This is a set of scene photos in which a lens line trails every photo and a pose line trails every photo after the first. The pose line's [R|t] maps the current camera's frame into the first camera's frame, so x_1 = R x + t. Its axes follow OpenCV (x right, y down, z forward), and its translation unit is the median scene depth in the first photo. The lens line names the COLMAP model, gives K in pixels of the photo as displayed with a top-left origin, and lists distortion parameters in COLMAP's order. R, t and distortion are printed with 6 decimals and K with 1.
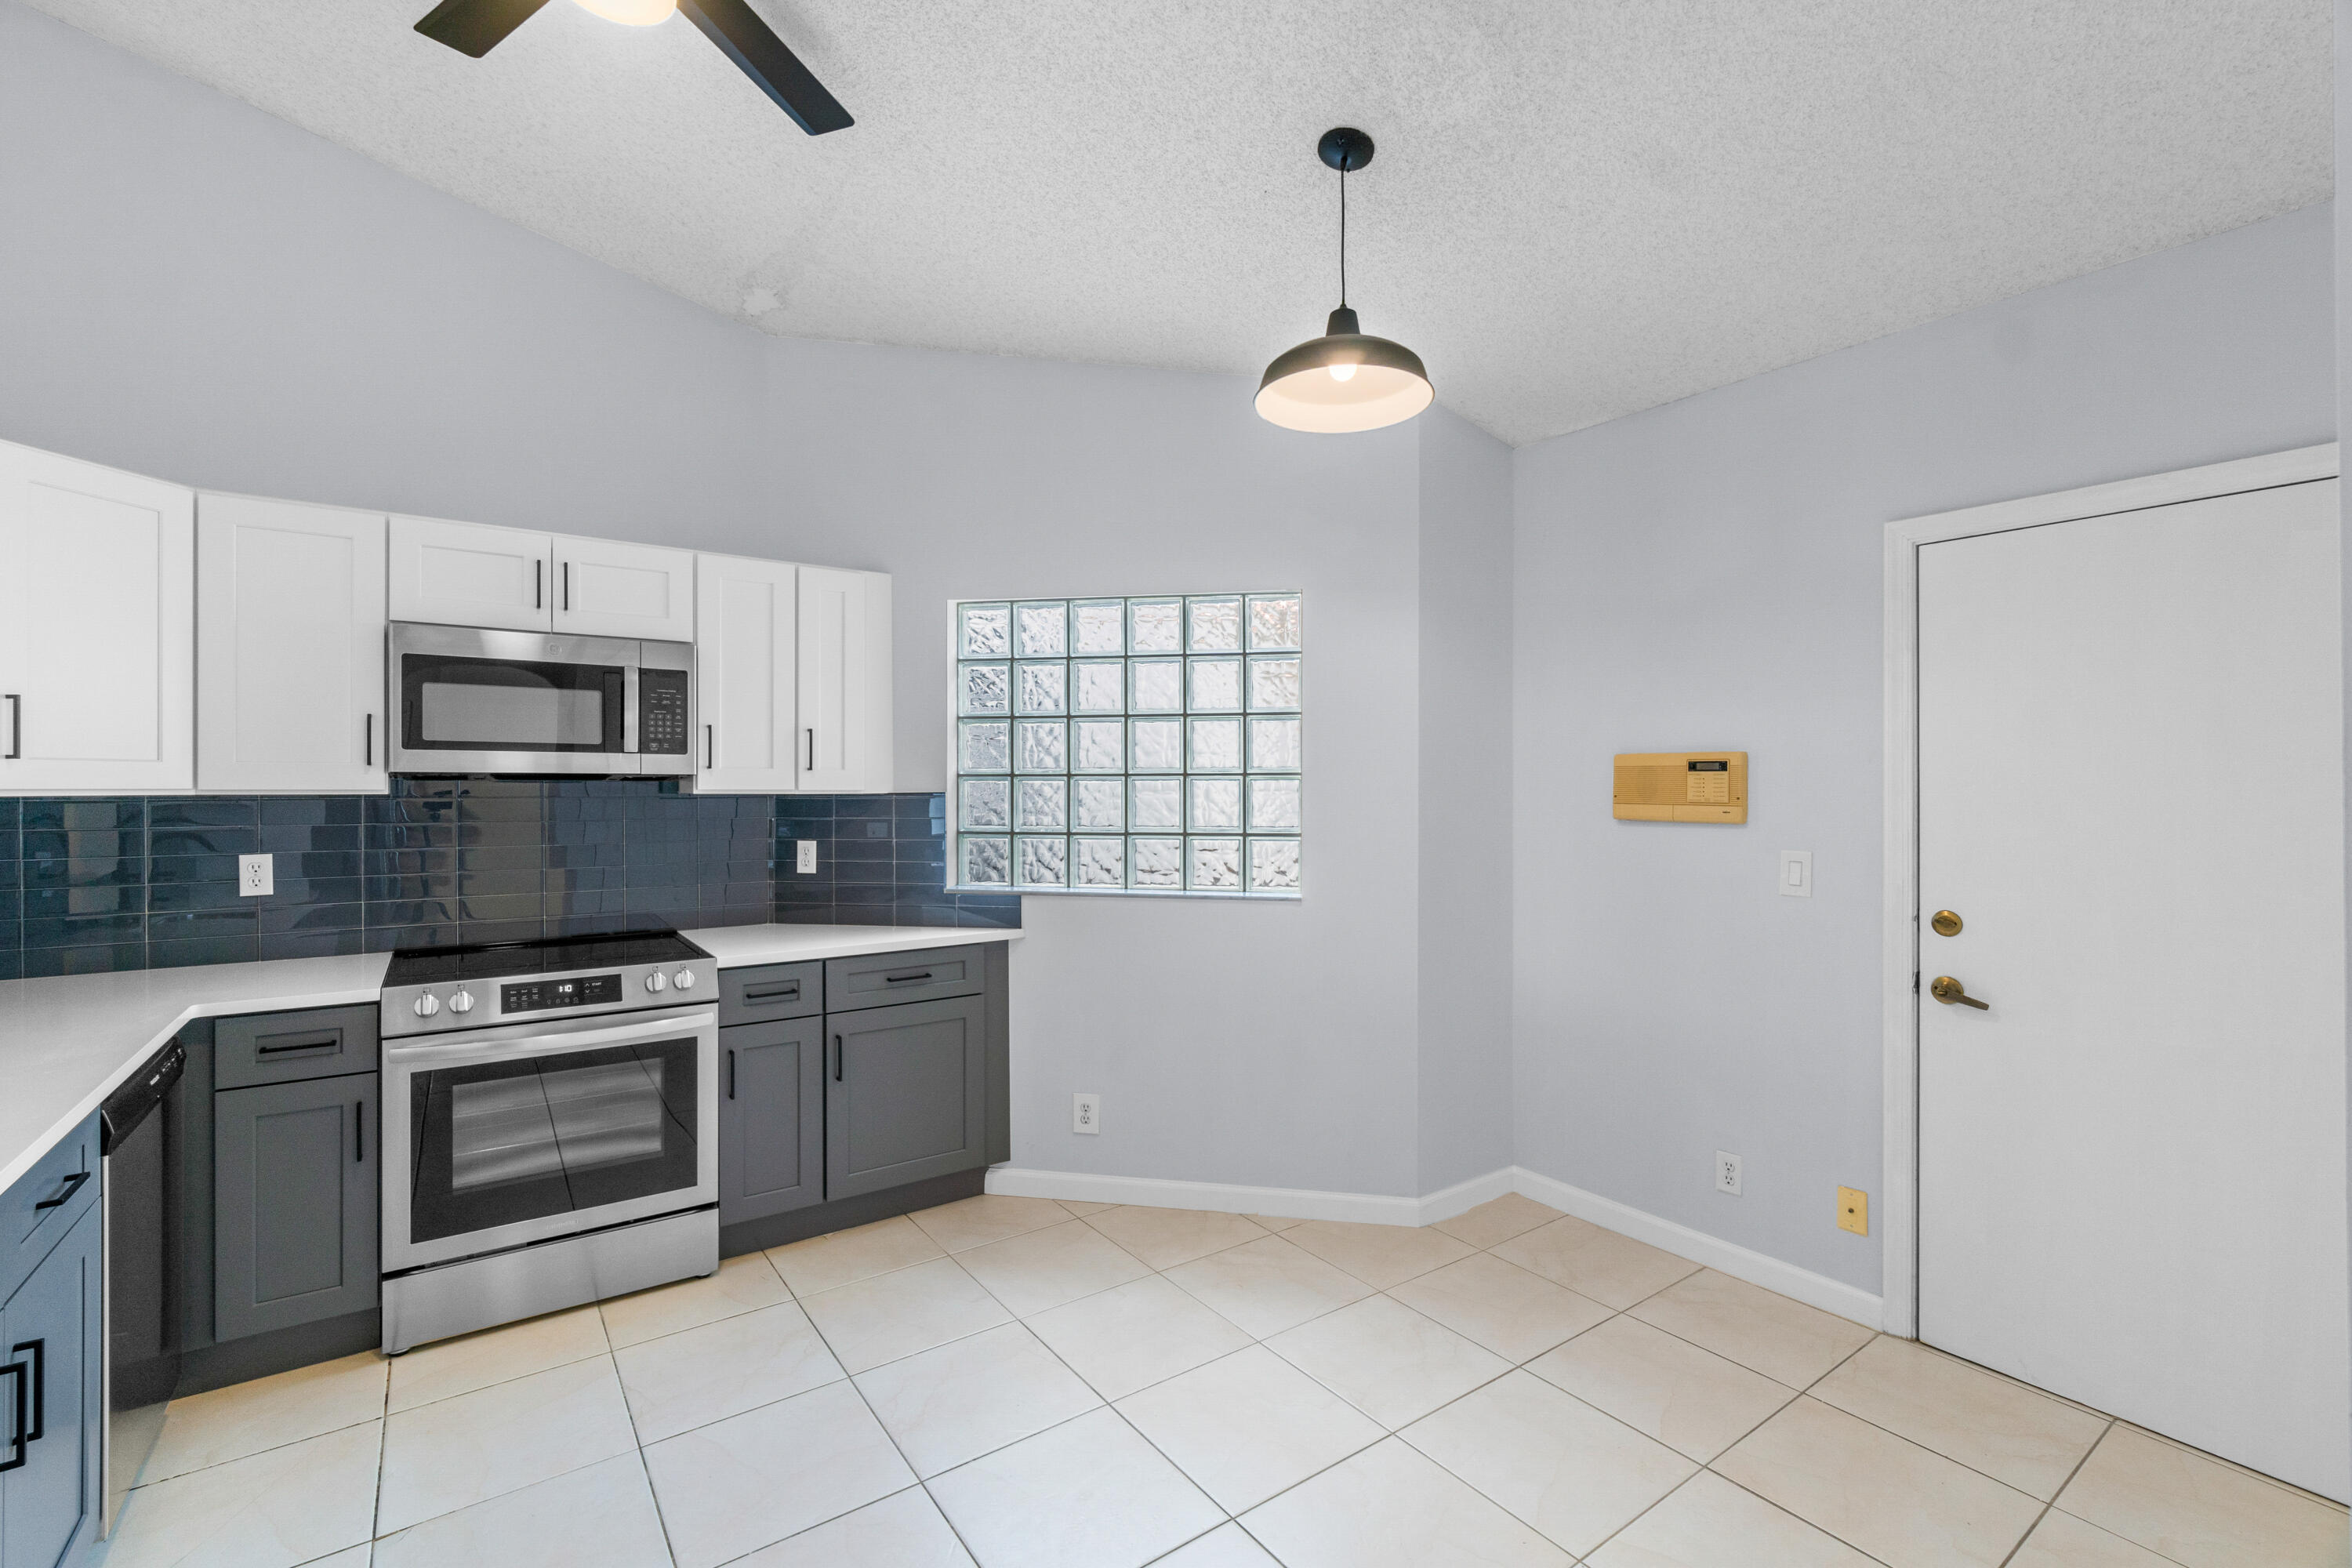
lens RADIAL K [[1024.4, 0, 1170.4], [0, 1024.4, 780.7], [0, 0, 1]] dist [-0.003845, 0.001087]
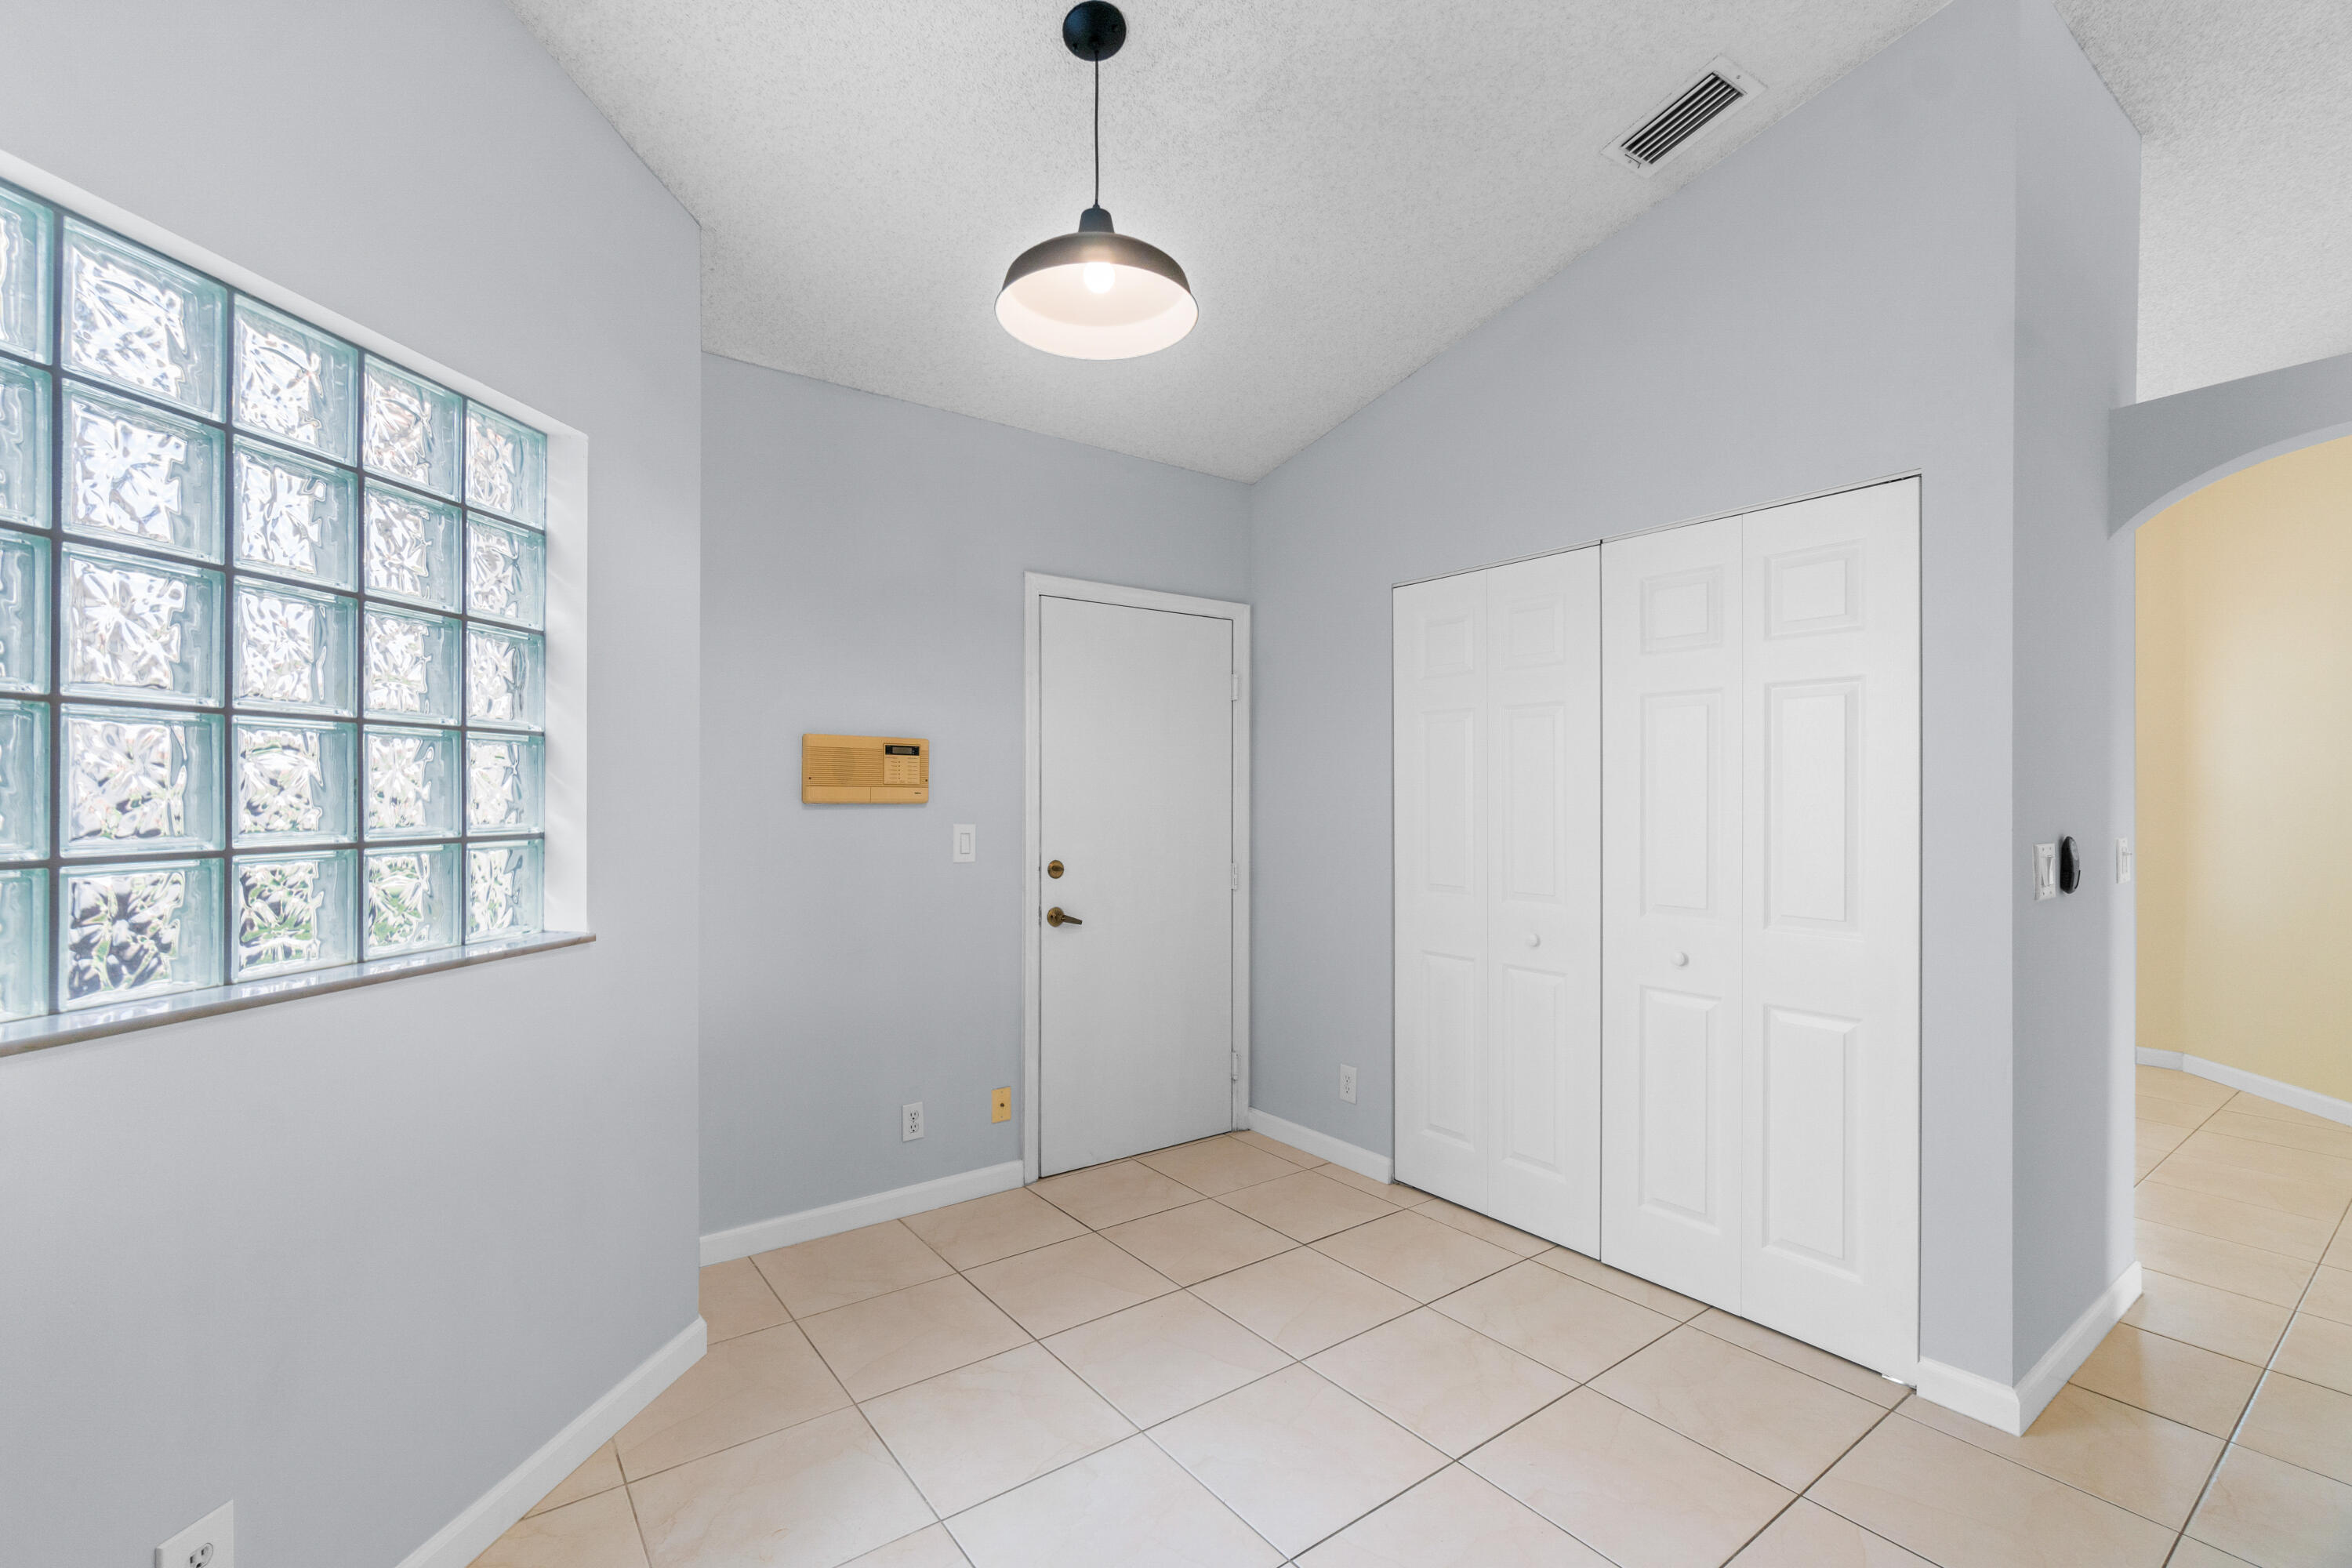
lens RADIAL K [[1024.4, 0, 1180.8], [0, 1024.4, 795.5], [0, 0, 1]] dist [-0.003845, 0.001087]
pose [[-0.032672, 0.004373, 0.999457, -0.557385], [0.000230, 0.999990, -0.004368, 0.037955], [-0.999466, 0.000087, -0.032673, 0.743236]]
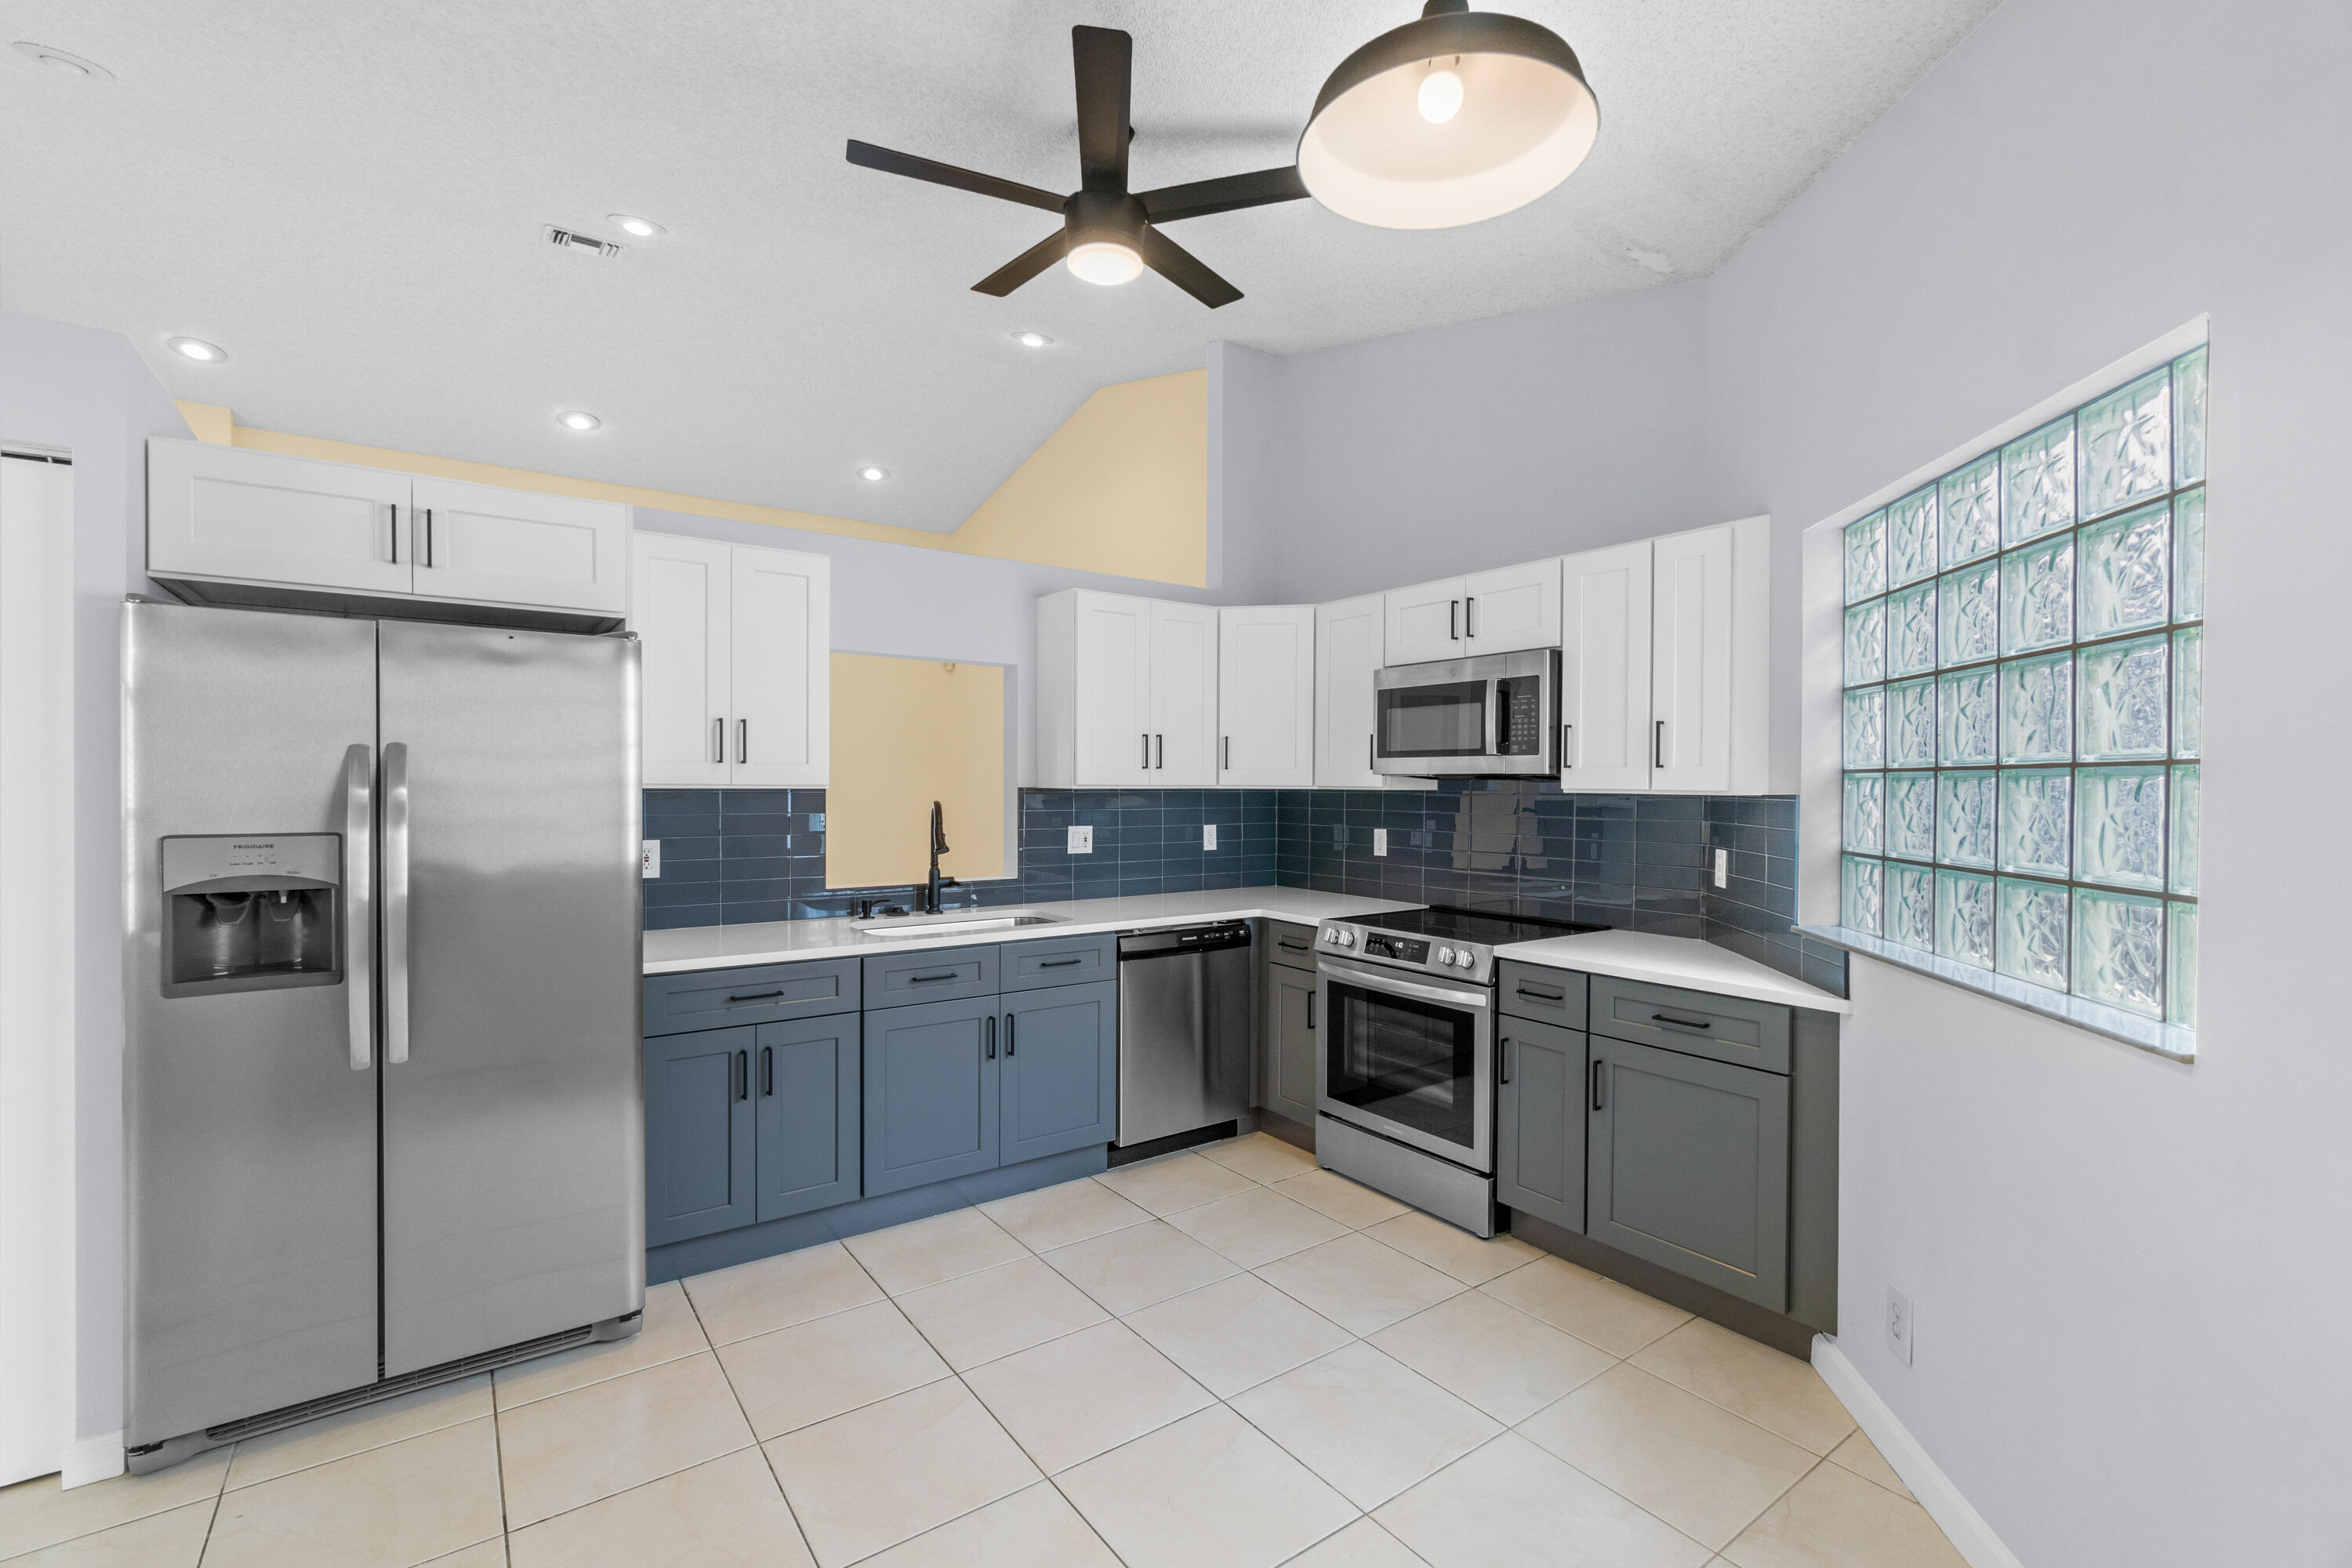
lens RADIAL K [[1024.4, 0, 1171.3], [0, 1024.4, 795.4], [0, 0, 1]] dist [-0.003845, 0.001087]
pose [[0.000048, 0.009709, -0.999953, 0.608598], [-0.005241, 0.999939, 0.009708, 0.008110], [0.999986, 0.005241, 0.000099, 0.654802]]
